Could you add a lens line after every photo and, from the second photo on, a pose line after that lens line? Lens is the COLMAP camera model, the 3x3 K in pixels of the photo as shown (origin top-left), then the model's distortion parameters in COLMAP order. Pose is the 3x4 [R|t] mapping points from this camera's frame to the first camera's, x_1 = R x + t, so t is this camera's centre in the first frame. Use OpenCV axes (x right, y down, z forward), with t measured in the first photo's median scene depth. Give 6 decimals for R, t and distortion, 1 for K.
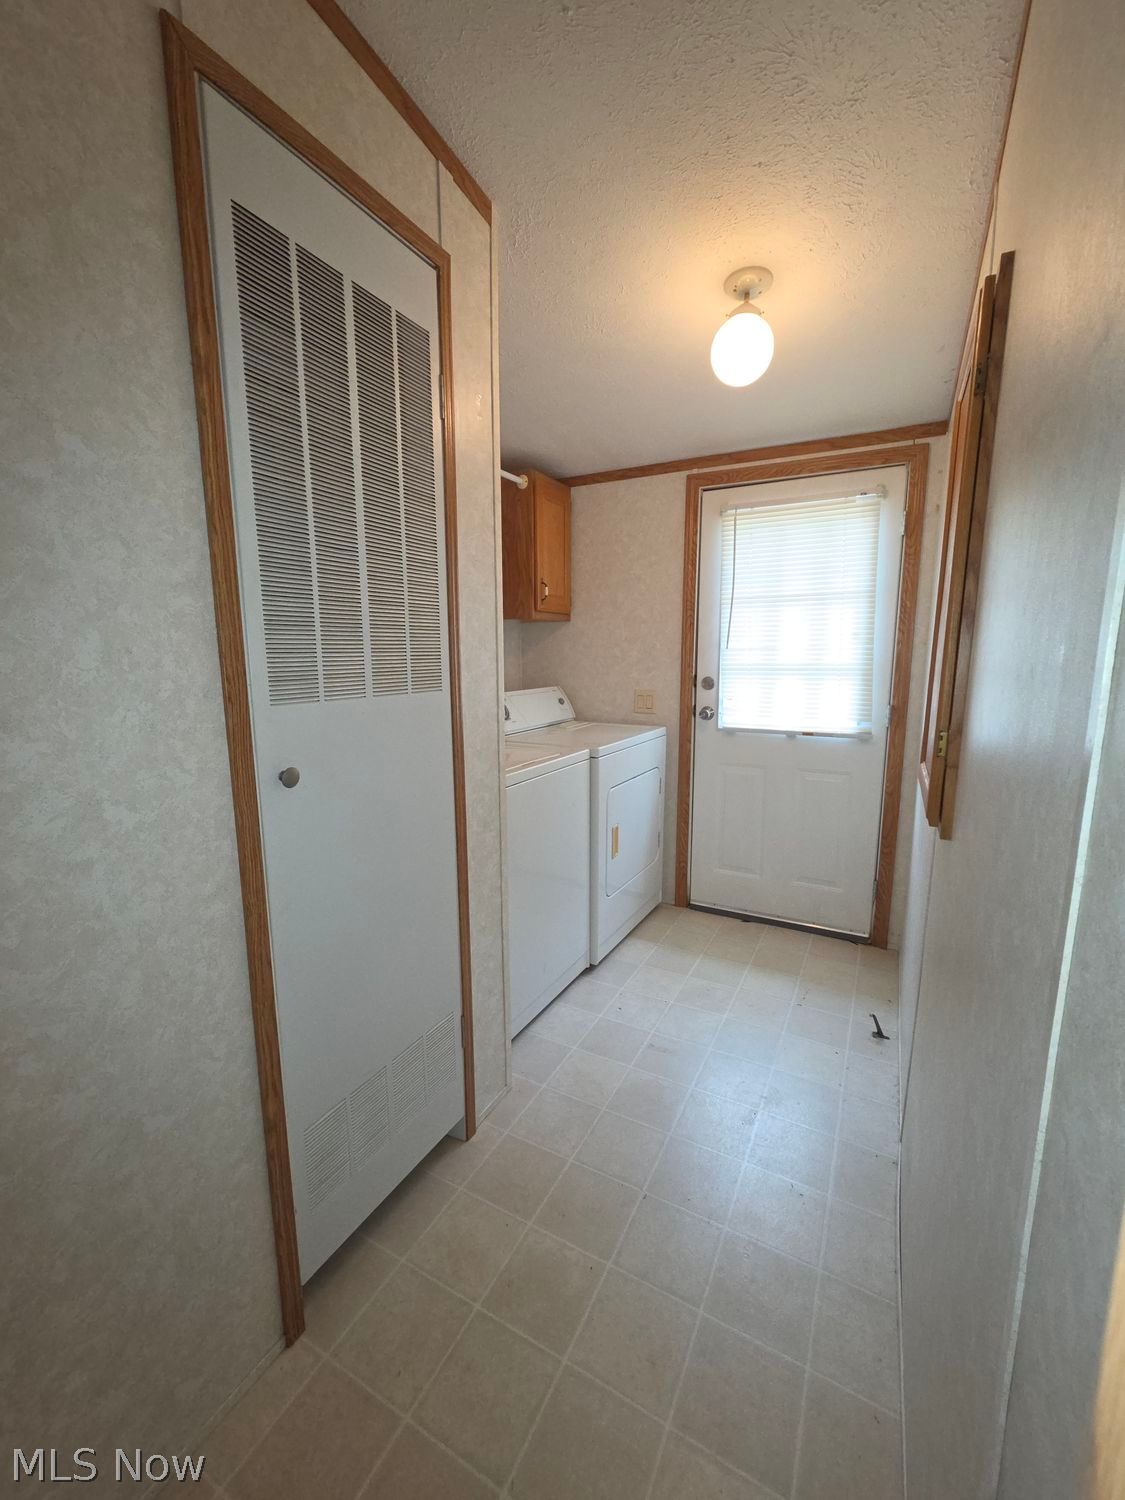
lens RADIAL K [[615.7, 0, 562.5], [0, 615.7, 750.0], [0, 0, 1]] dist [-0.001035, -0.000077]
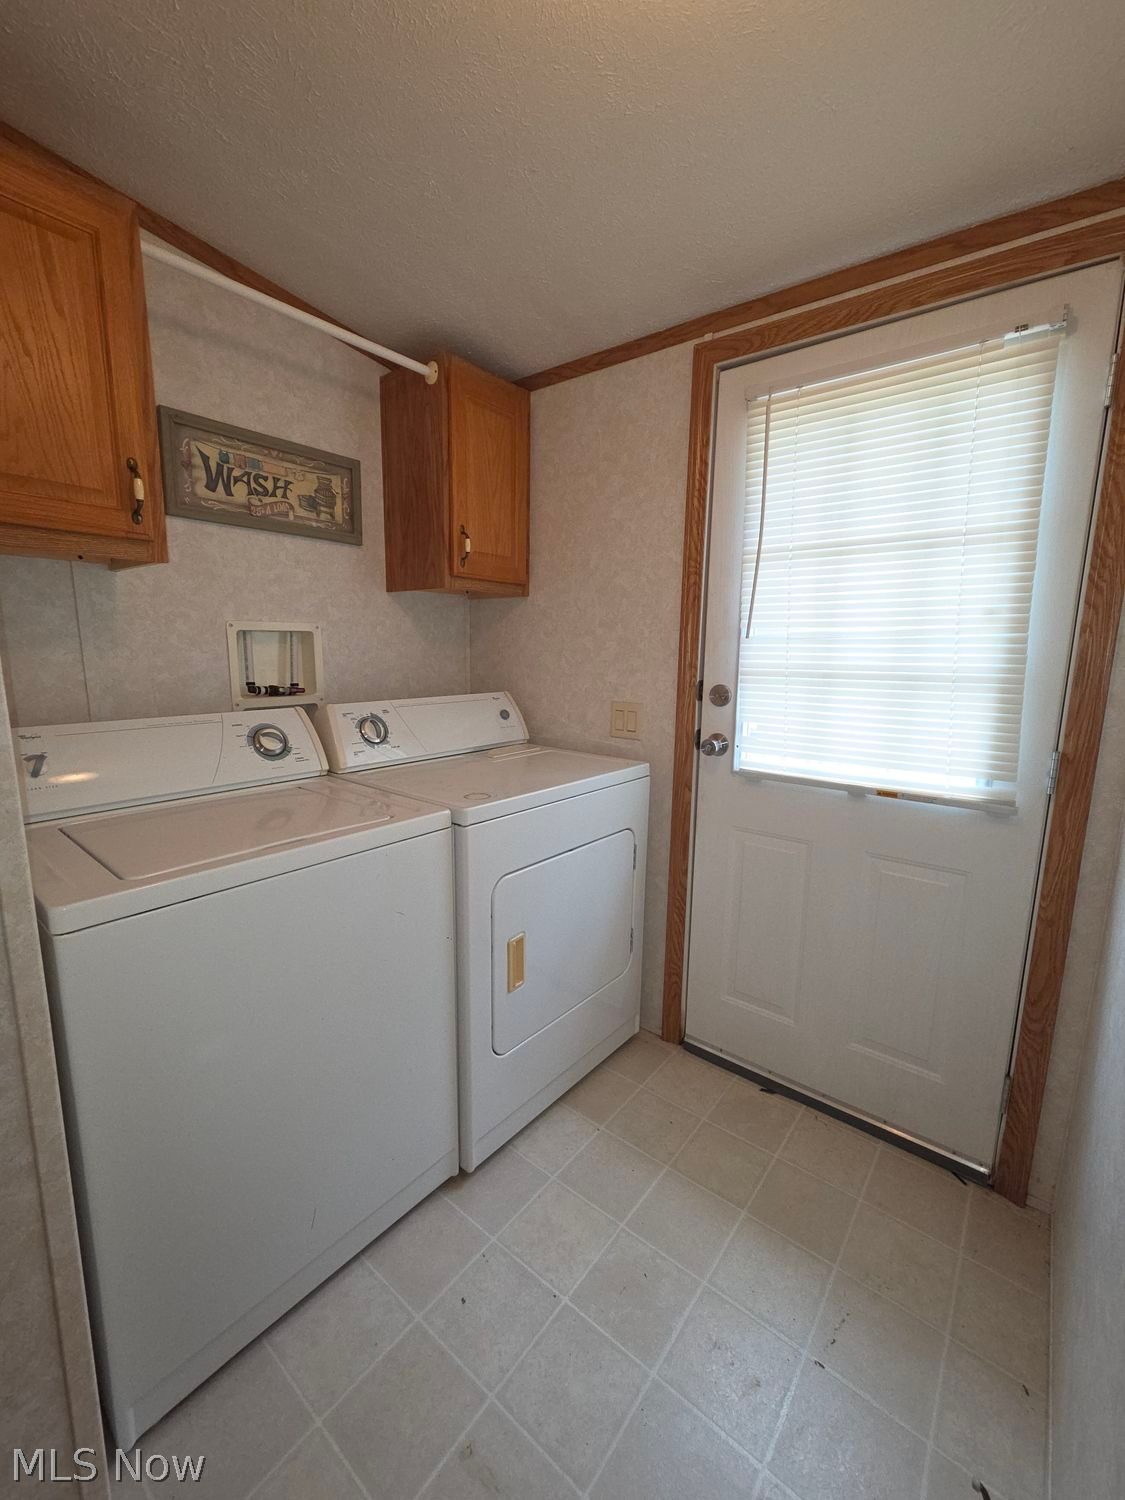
lens RADIAL K [[615.7, 0, 562.5], [0, 615.7, 750.0], [0, 0, 1]] dist [-0.001035, -0.000077]
pose [[0.983723, 0.047811, -0.173214, 0.194775], [-0.047132, 0.998856, 0.008031, -0.053477], [0.173400, 0.000264, 0.984851, 0.383235]]
